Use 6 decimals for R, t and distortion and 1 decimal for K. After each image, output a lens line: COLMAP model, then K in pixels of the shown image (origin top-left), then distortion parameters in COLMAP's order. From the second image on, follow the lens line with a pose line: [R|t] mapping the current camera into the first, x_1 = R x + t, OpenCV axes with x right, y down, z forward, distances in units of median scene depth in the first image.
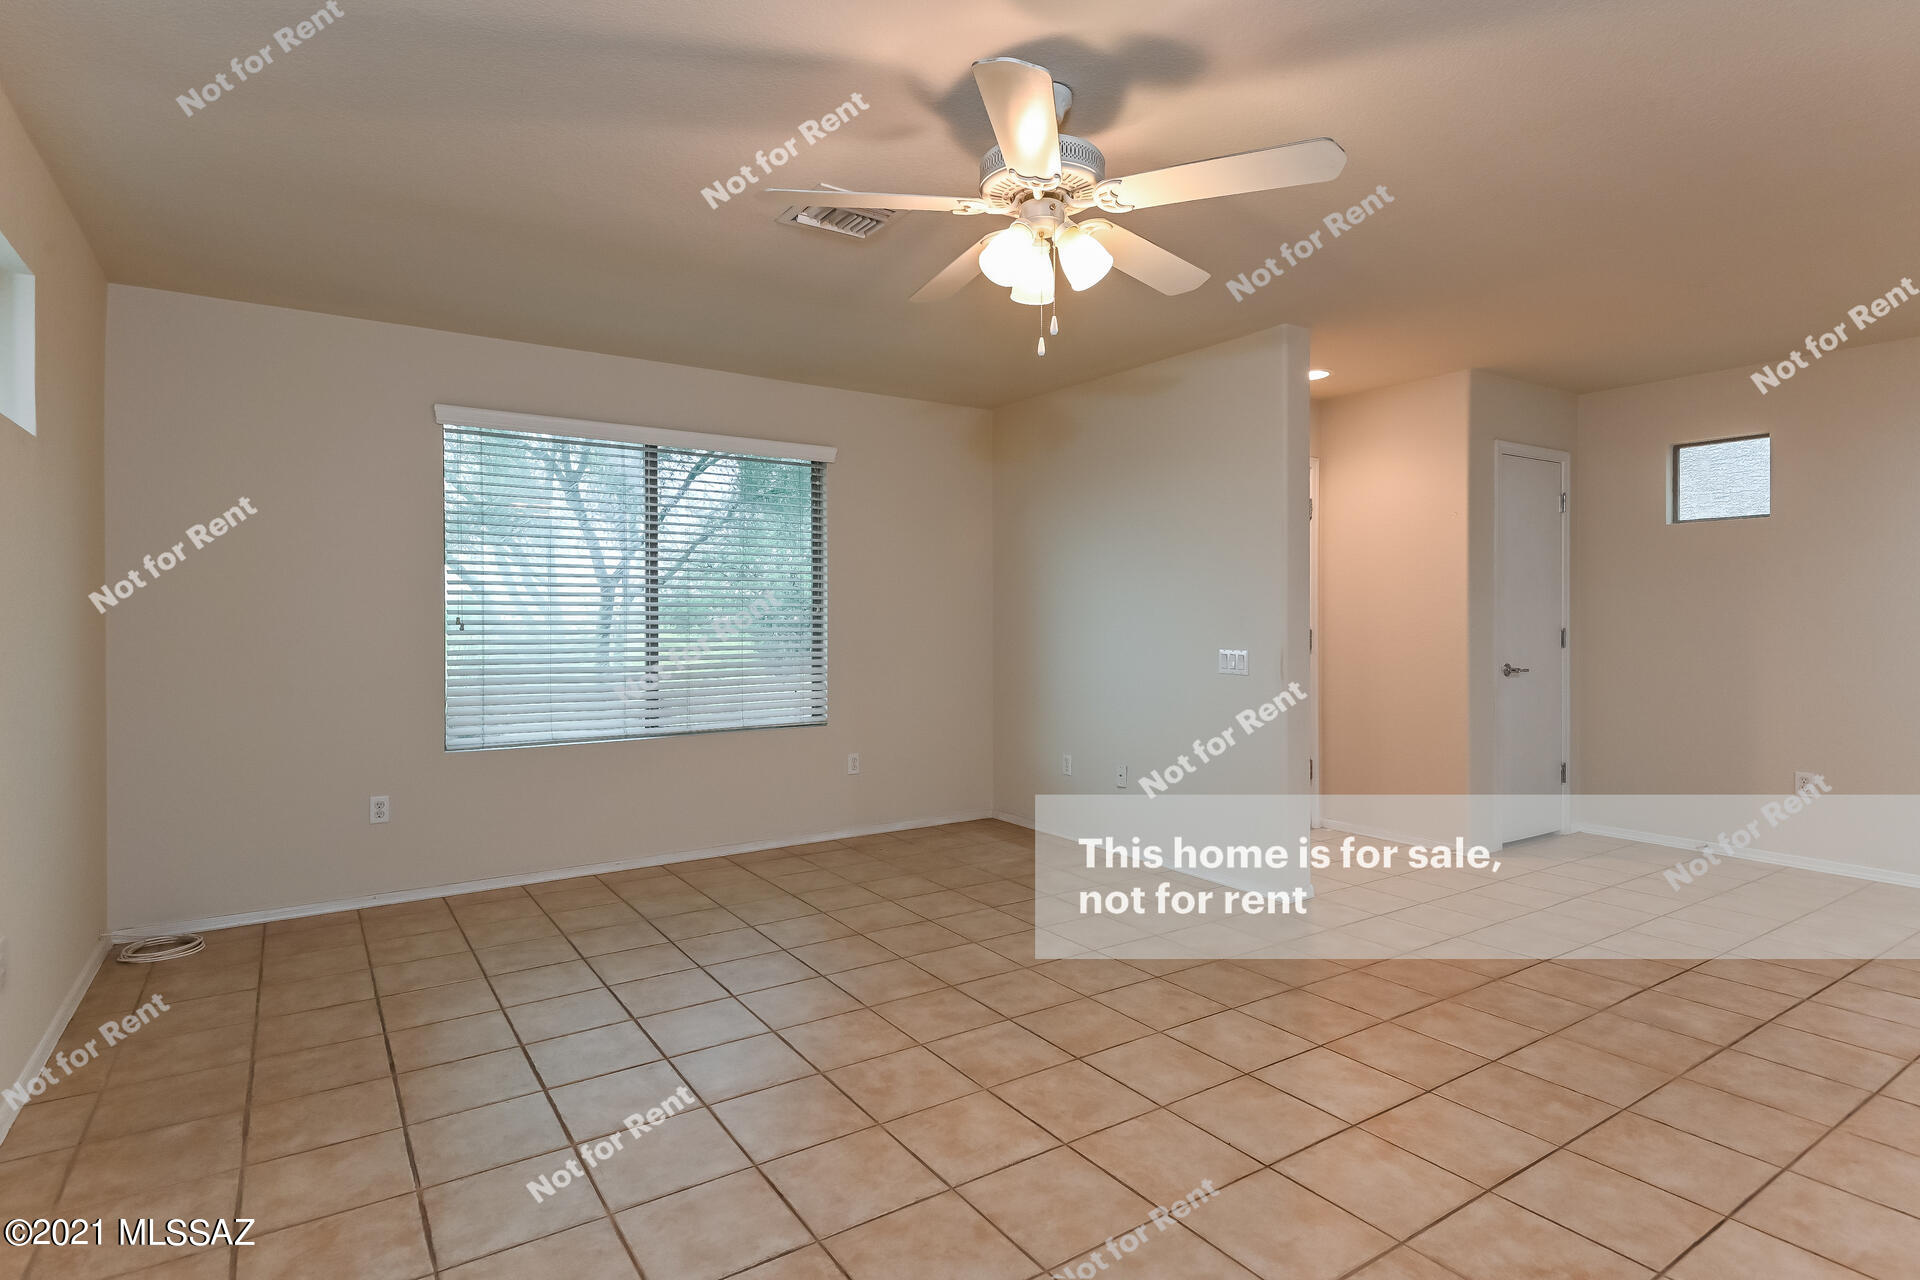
lens RADIAL K [[969.6, 0, 954.0], [0, 969.6, 619.8], [0, 0, 1]] dist [0.001801, -0.000544]
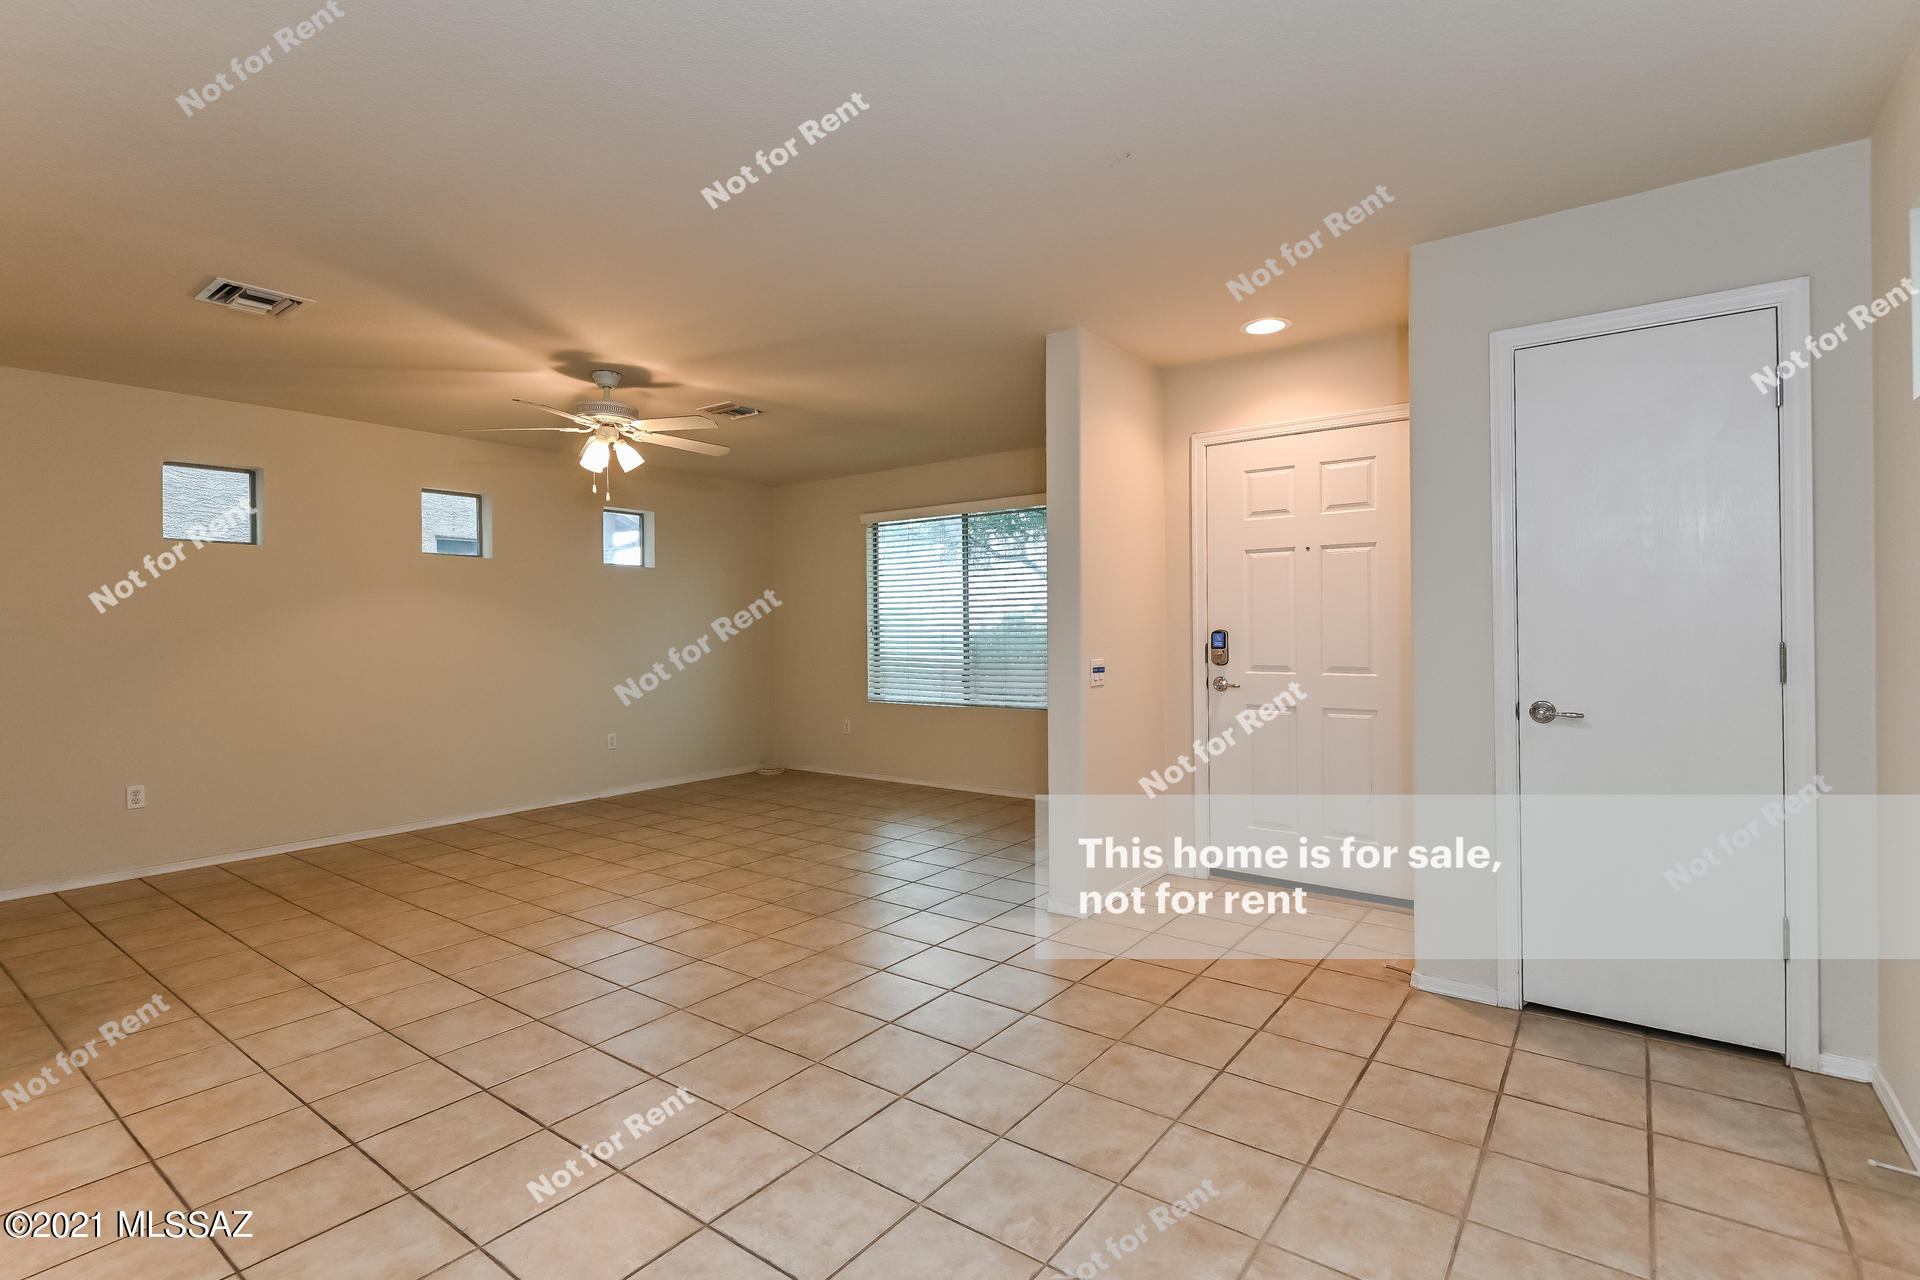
lens RADIAL K [[907.1, 0, 945.3], [0, 907.1, 634.6], [0, 0, 1]] dist [0.002448, -0.005048]
pose [[0.342333, 0.003739, -0.939571, 1.795550], [0.007909, 0.999945, 0.006861, -0.004180], [0.939545, -0.009780, 0.342285, 0.863364]]
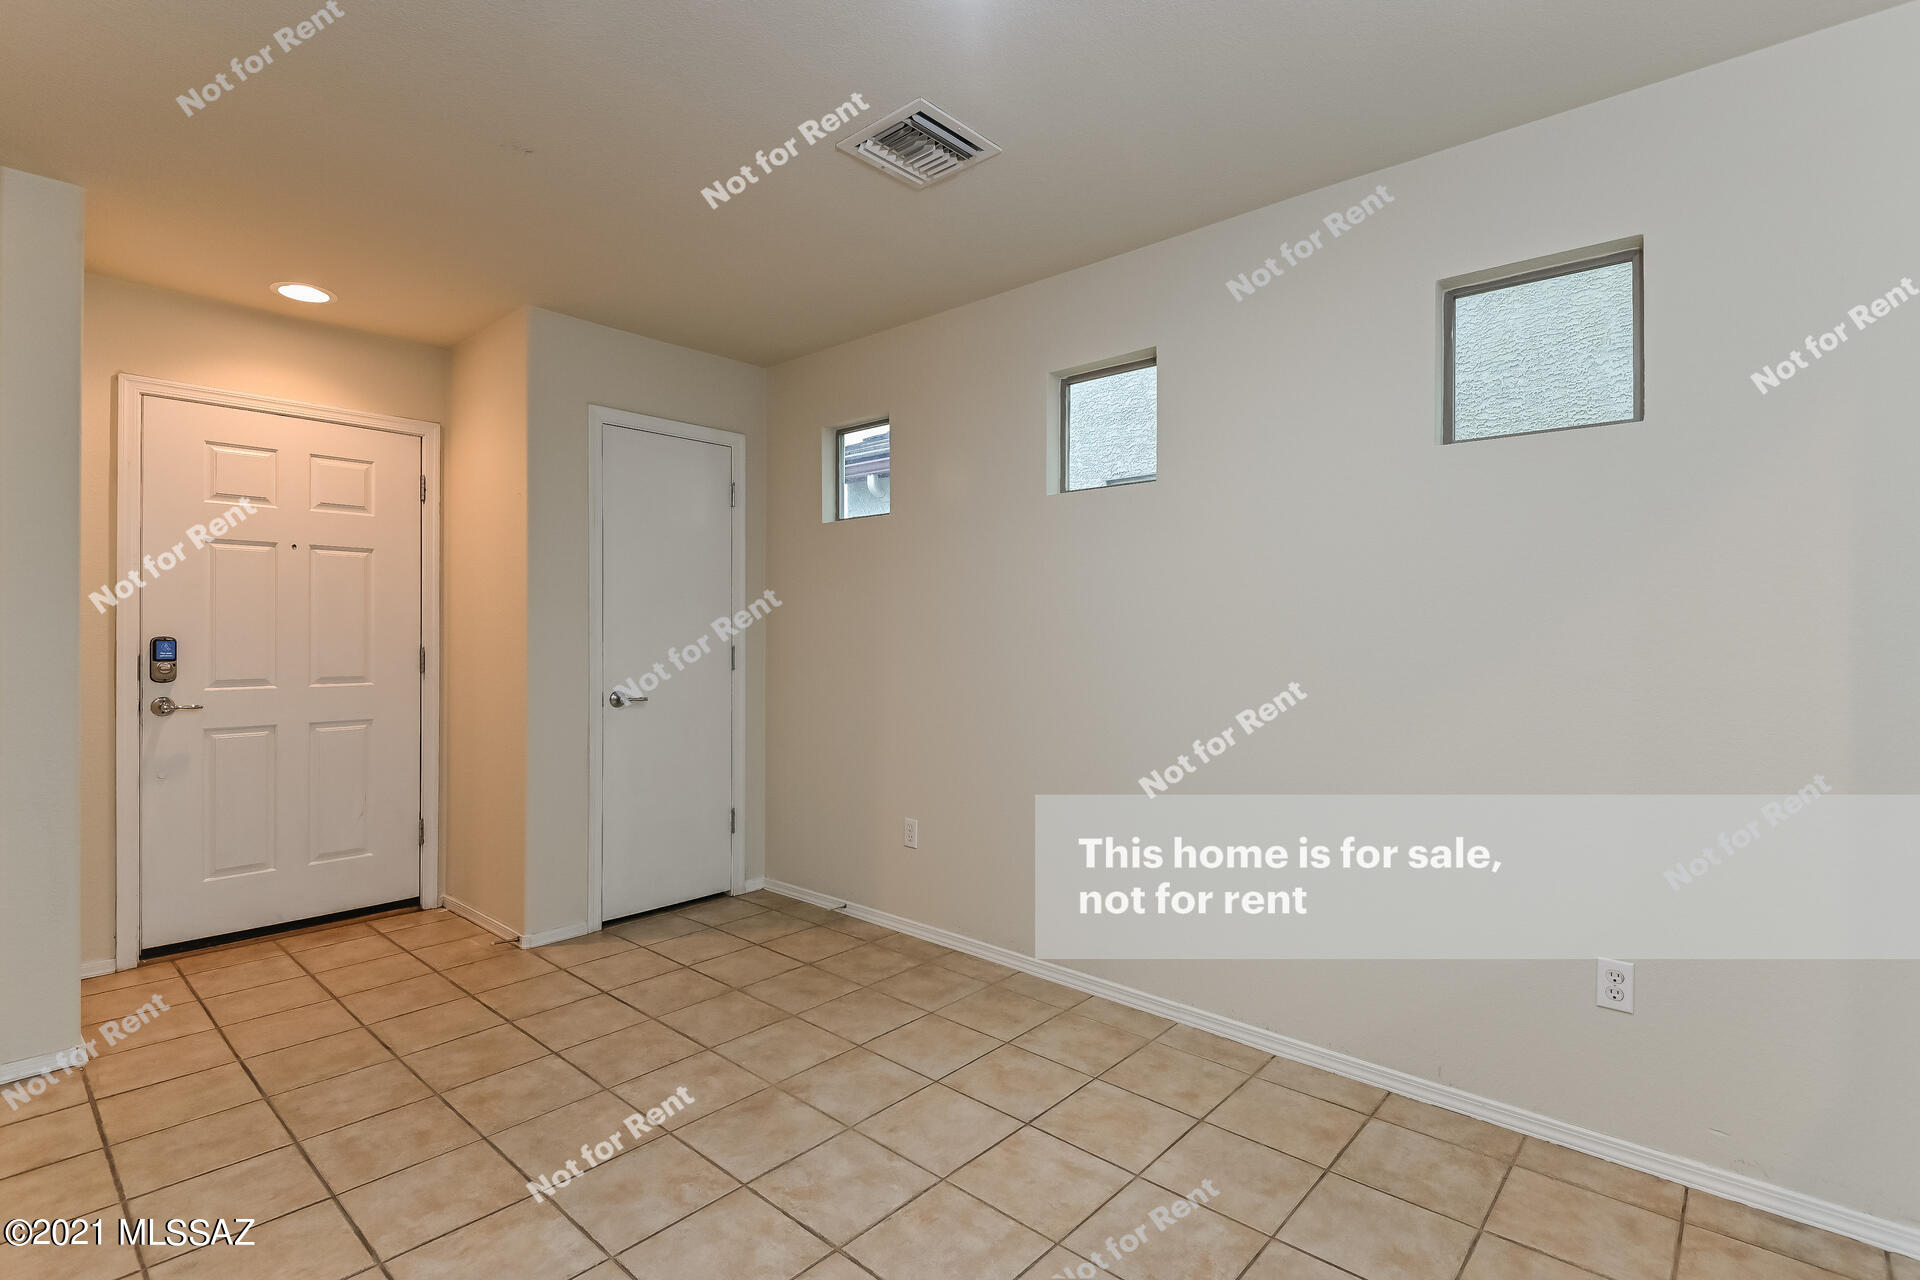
lens RADIAL K [[907.1, 0, 961.3], [0, 907.1, 635.5], [0, 0, 1]] dist [0.002448, -0.005048]
pose [[0.959314, 0.001049, 0.282338, 1.187776], [-0.001552, 0.999998, 0.001560, -0.003127], [-0.282336, -0.001934, 0.959314, 0.393637]]
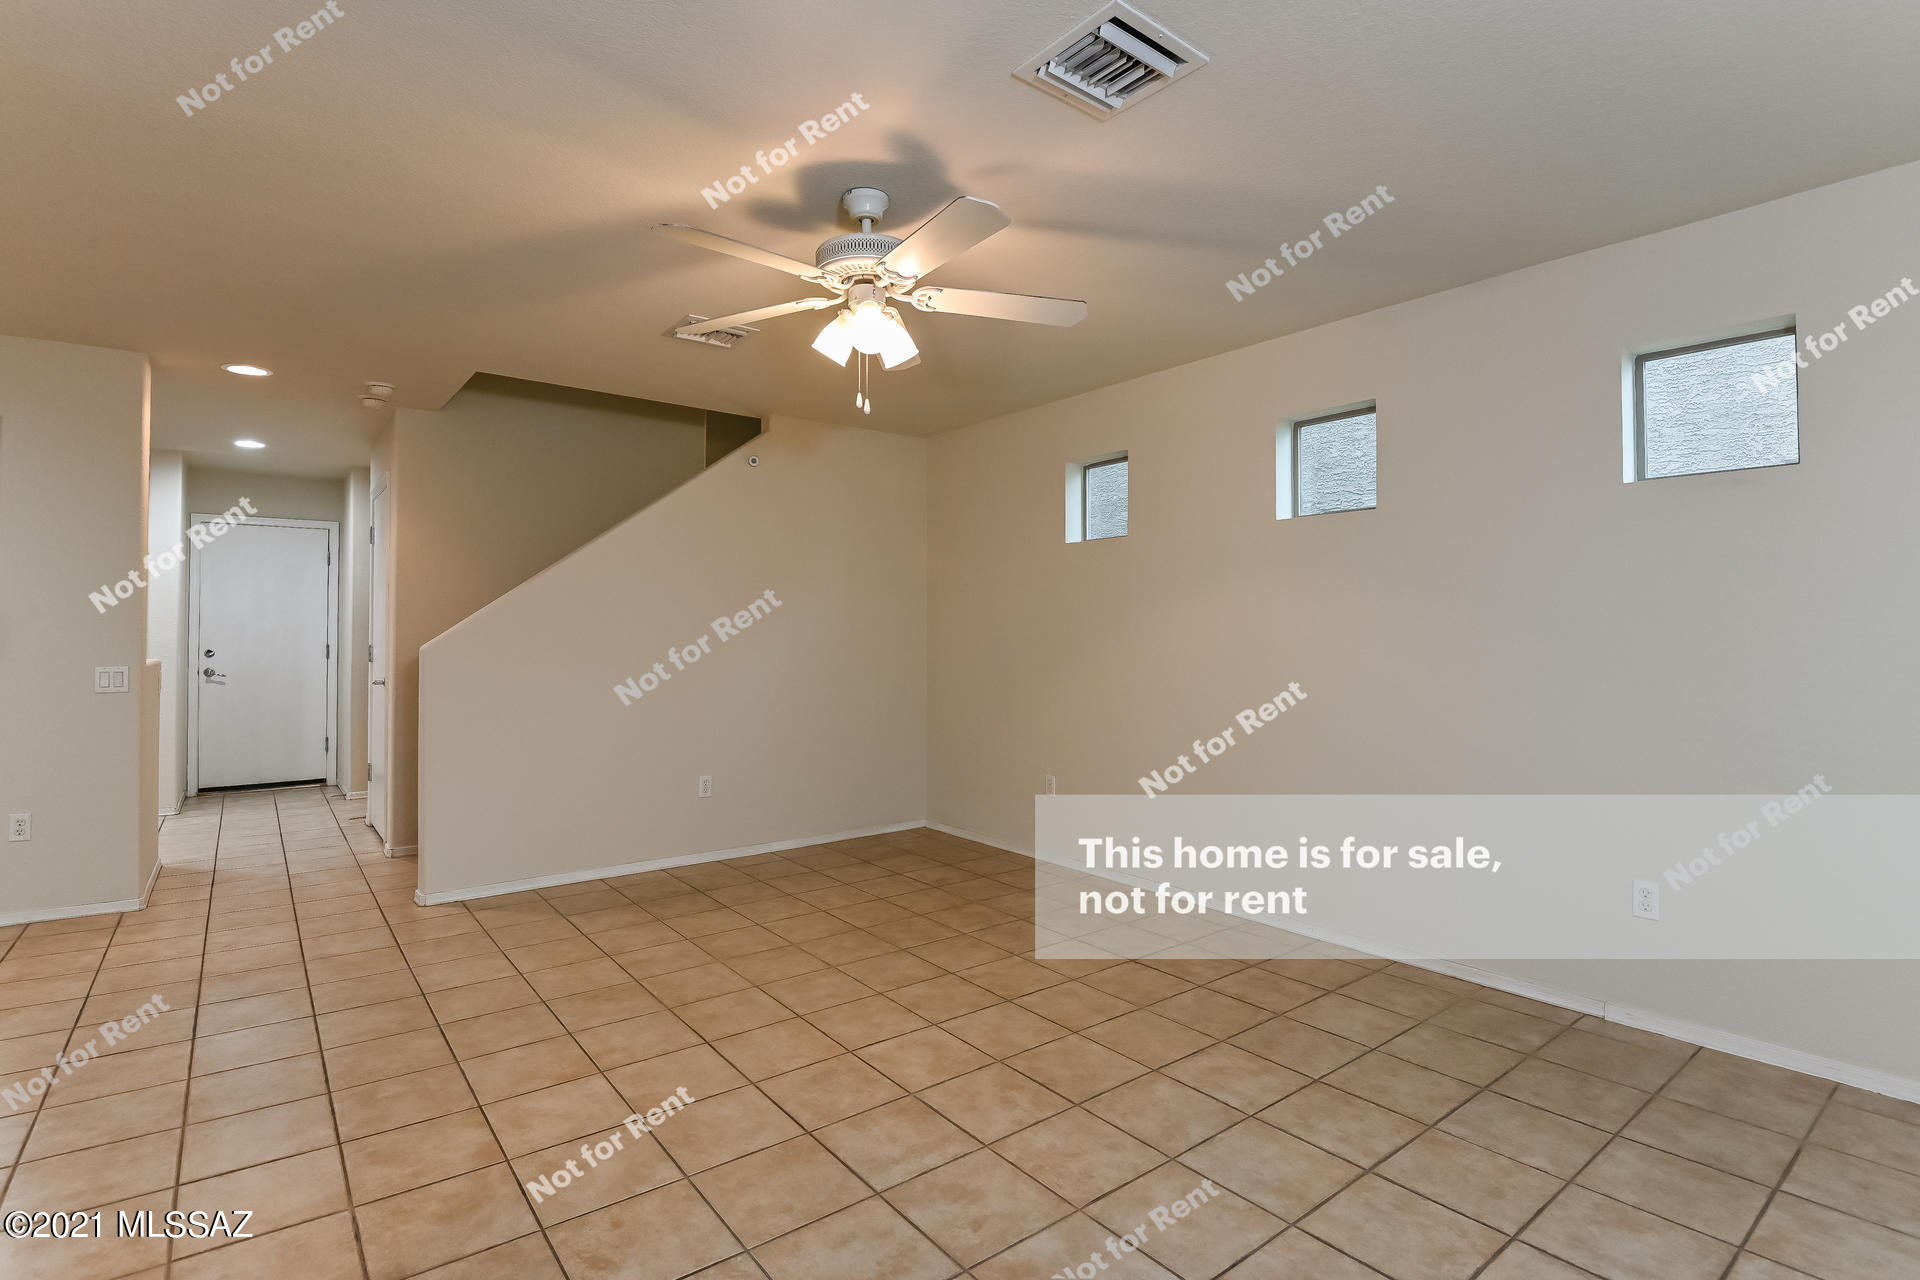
lens RADIAL K [[907.1, 0, 947.3], [0, 907.1, 645.1], [0, 0, 1]] dist [0.002448, -0.005048]
pose [[-0.997908, -0.000033, -0.064648, 0.051910], [-0.000741, 0.999940, 0.010923, -0.012009], [0.064644, 0.010948, -0.997848, 1.800271]]
